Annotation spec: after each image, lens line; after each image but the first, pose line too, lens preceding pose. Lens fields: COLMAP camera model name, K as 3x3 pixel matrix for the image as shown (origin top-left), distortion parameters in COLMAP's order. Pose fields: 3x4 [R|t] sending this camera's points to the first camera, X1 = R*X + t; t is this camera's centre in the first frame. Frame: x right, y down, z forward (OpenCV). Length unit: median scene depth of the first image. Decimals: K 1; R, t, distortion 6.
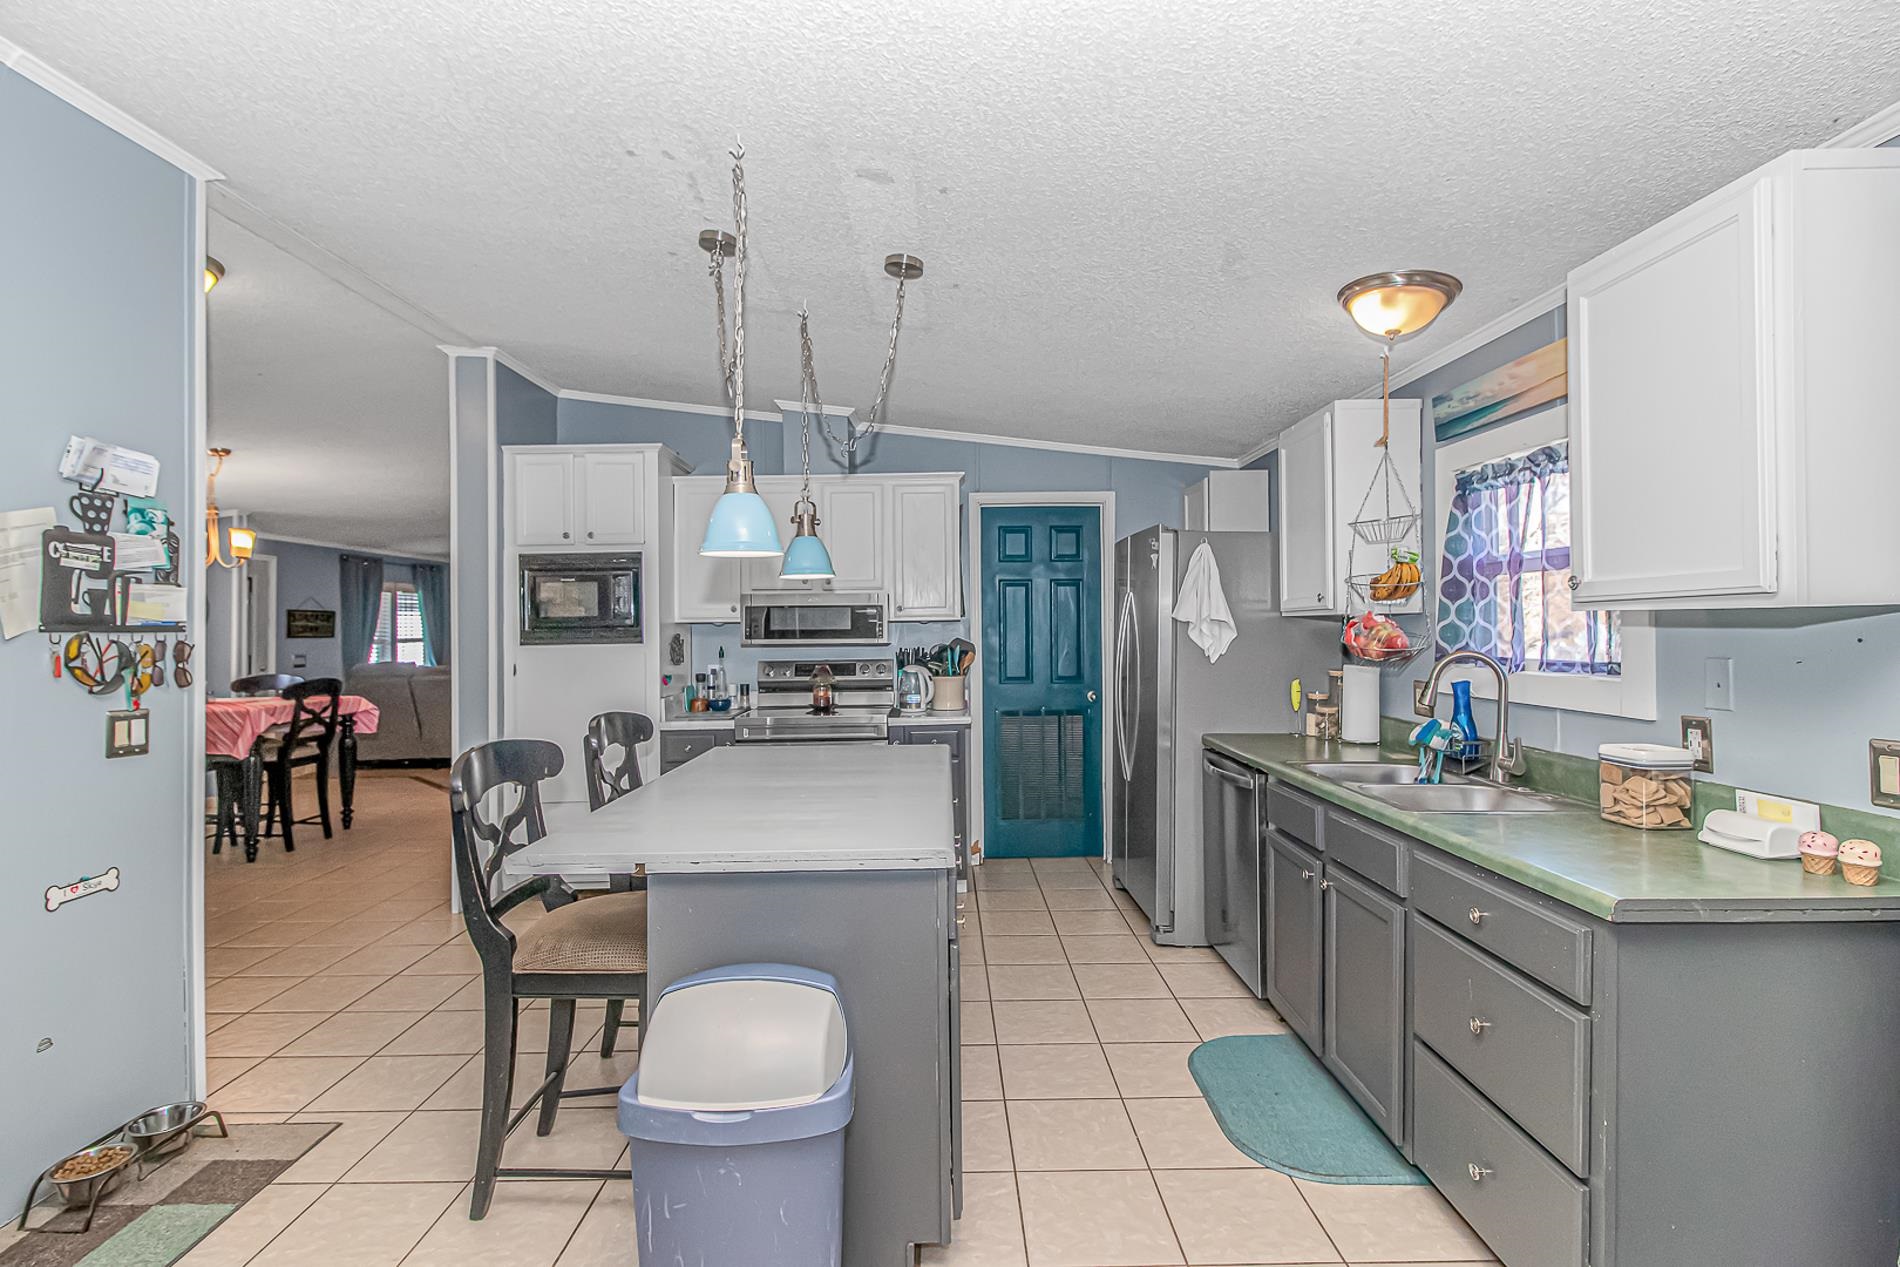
lens RADIAL K [[902.8, 0, 958.8], [0, 902.8, 622.9], [0, 0, 1]] dist [0.002084, -0.016903]
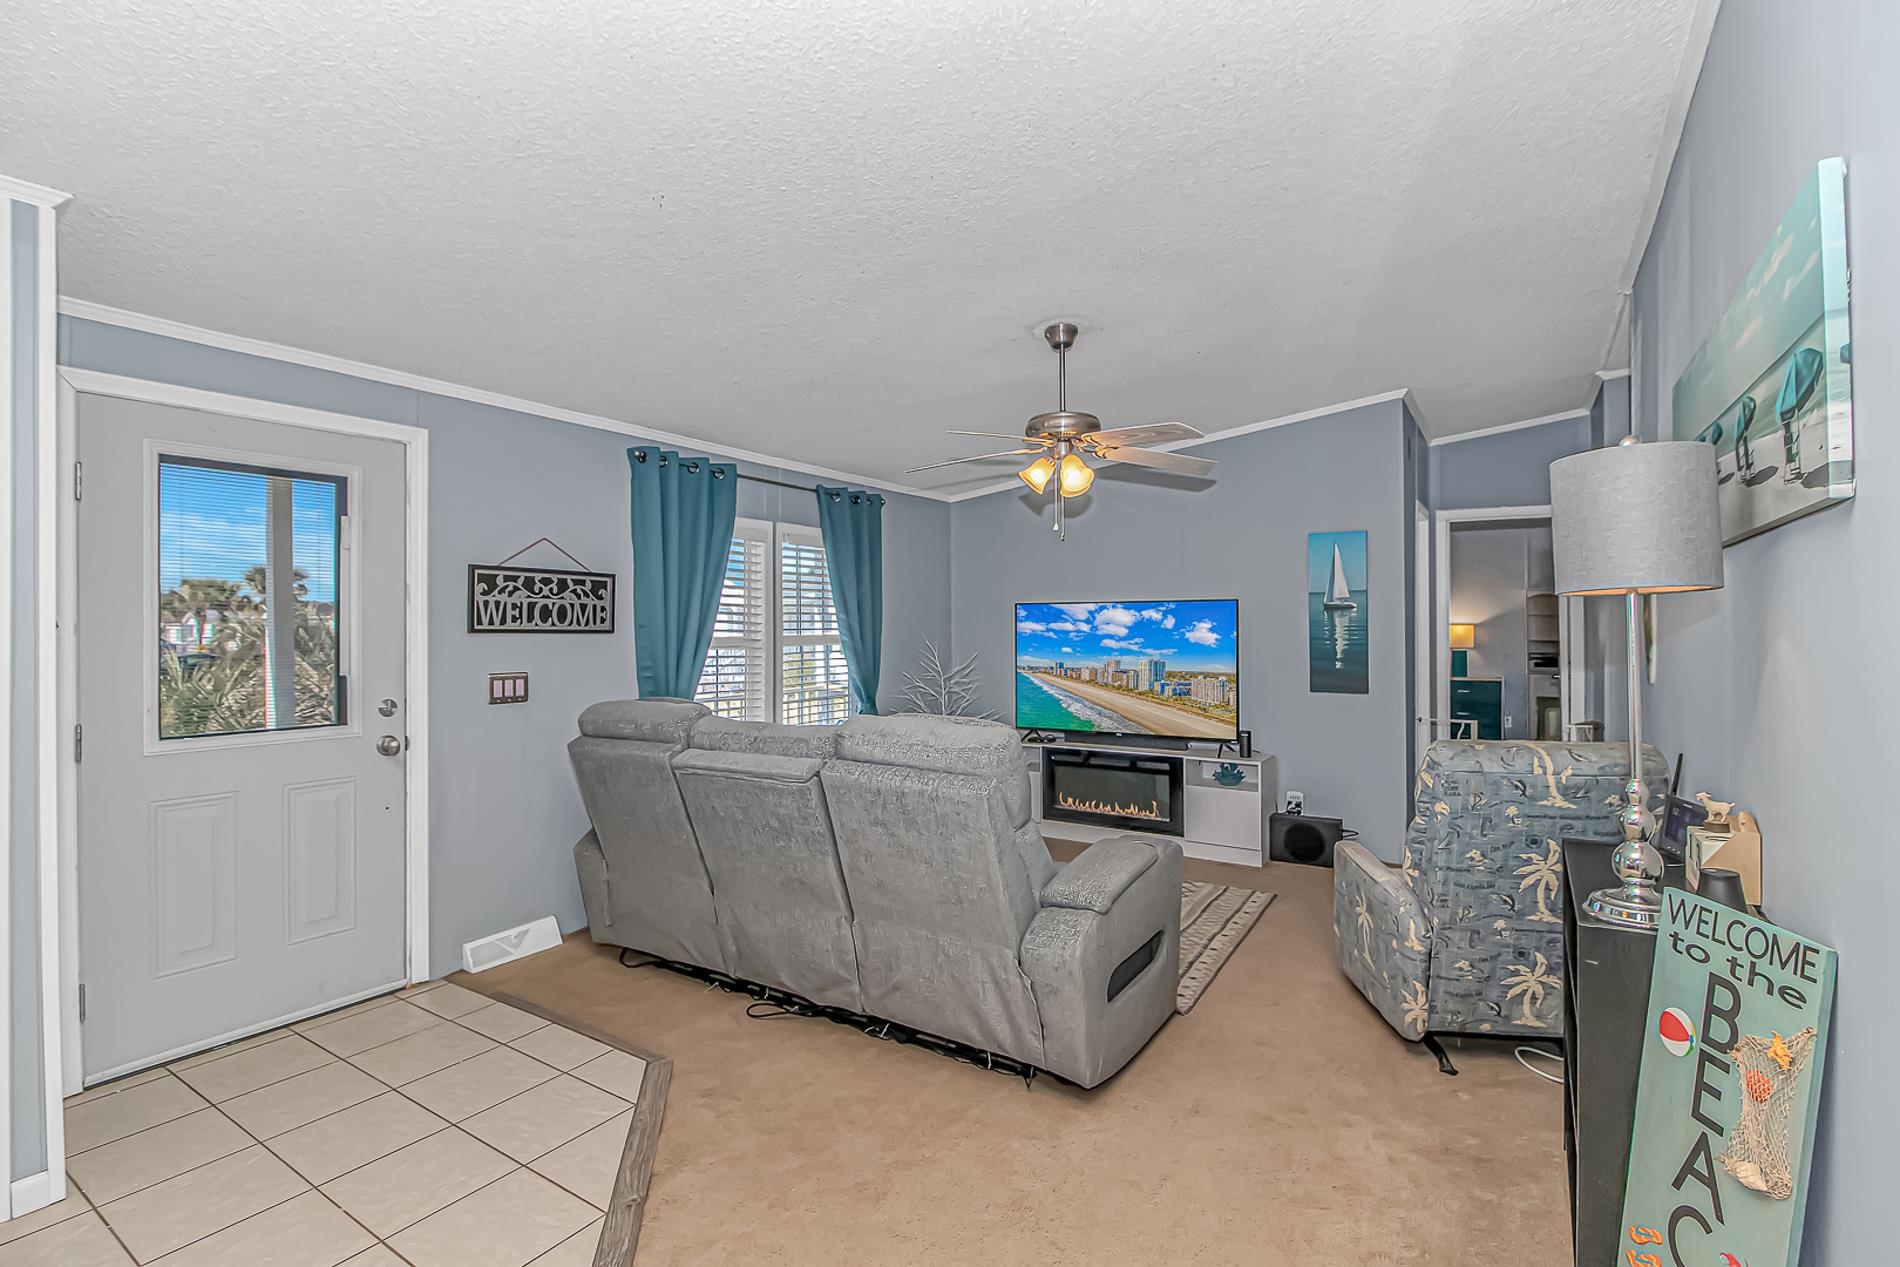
lens RADIAL K [[883.8, 0, 954.8], [0, 883.8, 570.7], [0, 0, 1]] dist [-0.000008, -0.016189]
pose [[0.840188, -0.020084, -0.541923, -0.357896], [-0.013115, 0.998269, -0.057329, 0.009012], [0.542136, 0.055275, 0.838471, 0.822976]]
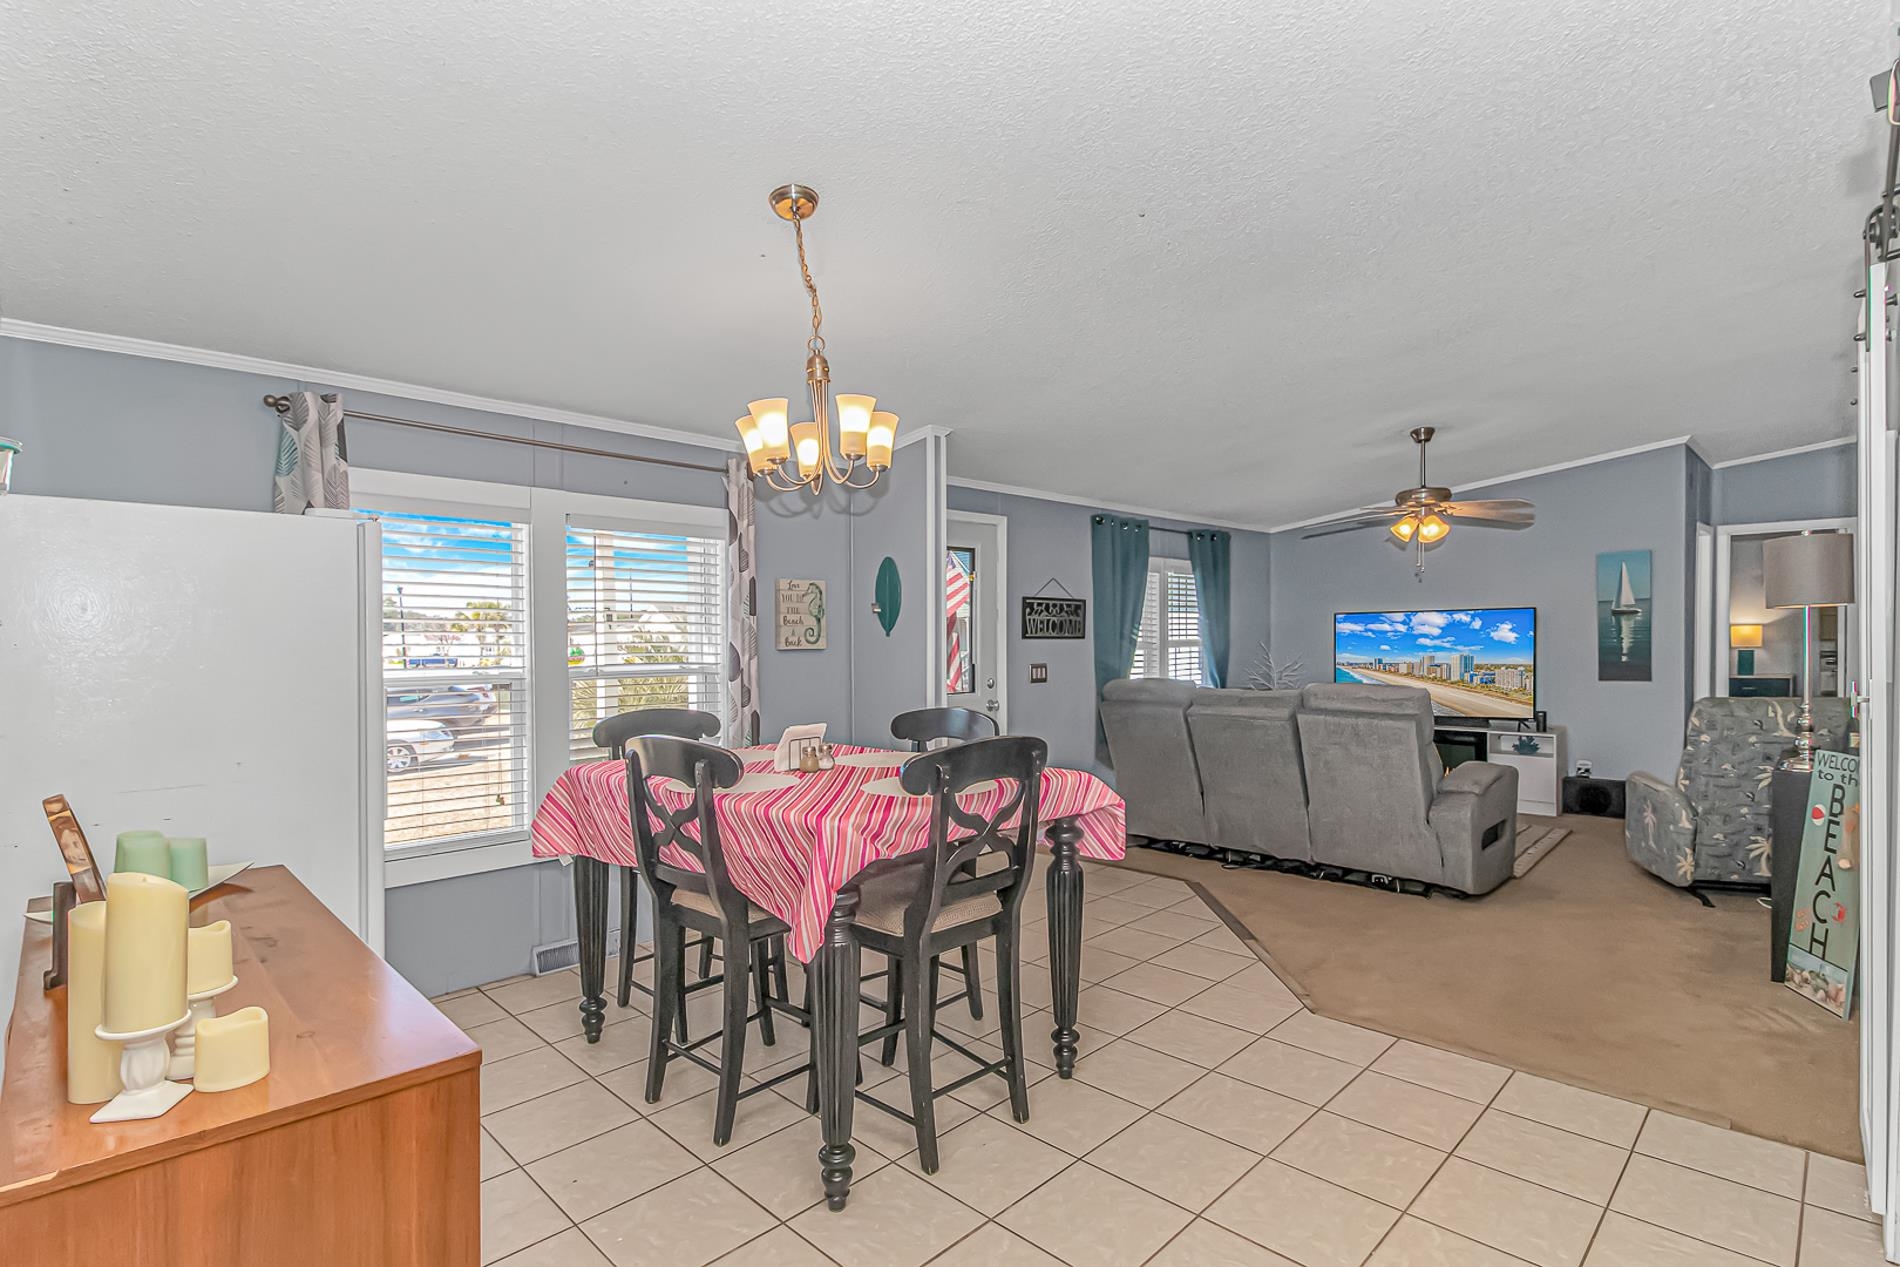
lens RADIAL K [[902.8, 0, 958.8], [0, 902.8, 622.9], [0, 0, 1]] dist [0.002084, -0.016903]
pose [[0.705615, -0.005195, -0.708577, -0.321732], [0.000220, 0.999975, -0.007113, 0.010090], [0.708596, 0.004863, 0.705598, 0.520560]]
